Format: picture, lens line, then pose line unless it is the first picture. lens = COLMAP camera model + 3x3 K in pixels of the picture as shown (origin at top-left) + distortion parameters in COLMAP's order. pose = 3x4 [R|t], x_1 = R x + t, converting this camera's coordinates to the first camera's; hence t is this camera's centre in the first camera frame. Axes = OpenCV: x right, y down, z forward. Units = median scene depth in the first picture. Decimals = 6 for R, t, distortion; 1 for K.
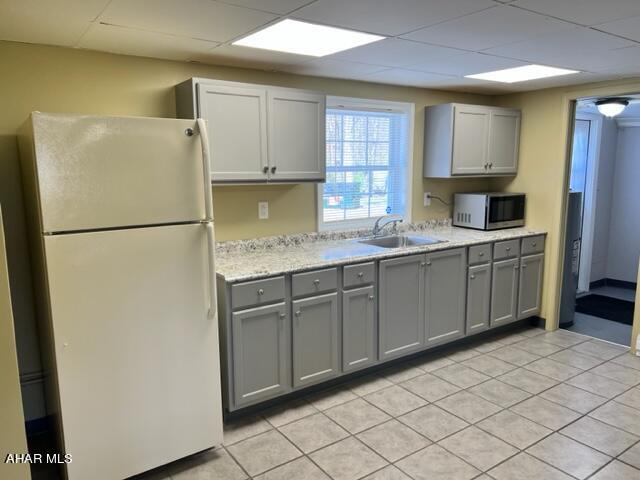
lens RADIAL K [[480.4, 0, 316.7], [0, 480.4, 238.8], [0, 0, 1]] dist [0.045270, -0.046236]
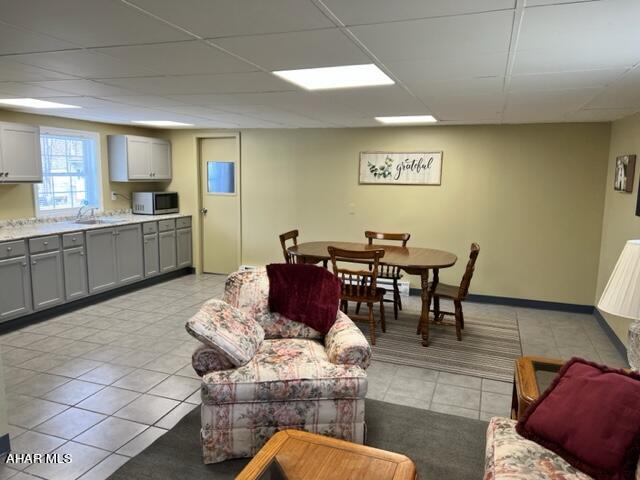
lens RADIAL K [[480.4, 0, 316.8], [0, 480.4, 240.1], [0, 0, 1]] dist [0.045270, -0.046236]
pose [[0.812246, -0.064402, 0.579748, -0.160446], [0.072433, 0.997330, 0.009309, 0.100404], [-0.578800, 0.034432, 0.814742, -0.681420]]
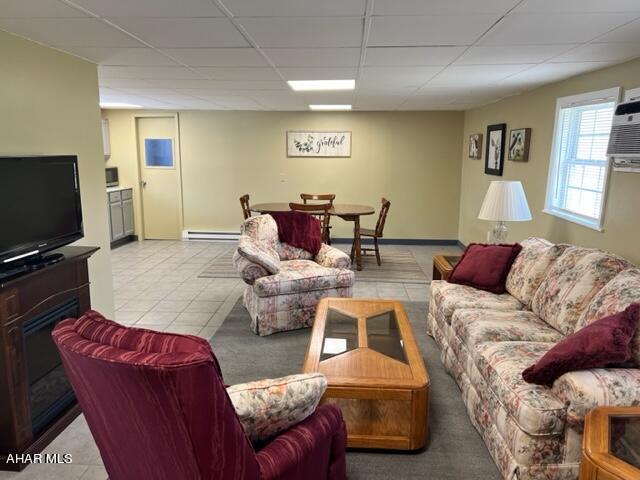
lens RADIAL K [[480.4, 0, 322.1], [0, 480.4, 240.2], [0, 0, 1]] dist [0.045270, -0.046236]
pose [[0.602938, -0.137099, 0.785920, -0.638246], [0.116255, 0.989707, 0.083461, 0.130566], [-0.789272, 0.041046, 0.612670, -0.784612]]
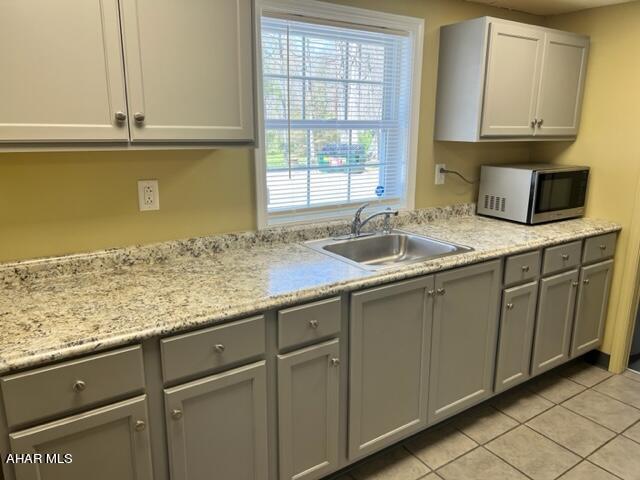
lens RADIAL K [[480.4, 0, 325.4], [0, 480.4, 235.7], [0, 0, 1]] dist [0.045270, -0.046236]
pose [[0.999903, 0.013573, 0.003210, 0.084538], [-0.013767, 0.997360, 0.071292, -0.050491], [-0.002234, -0.071330, 0.997450, 0.393461]]
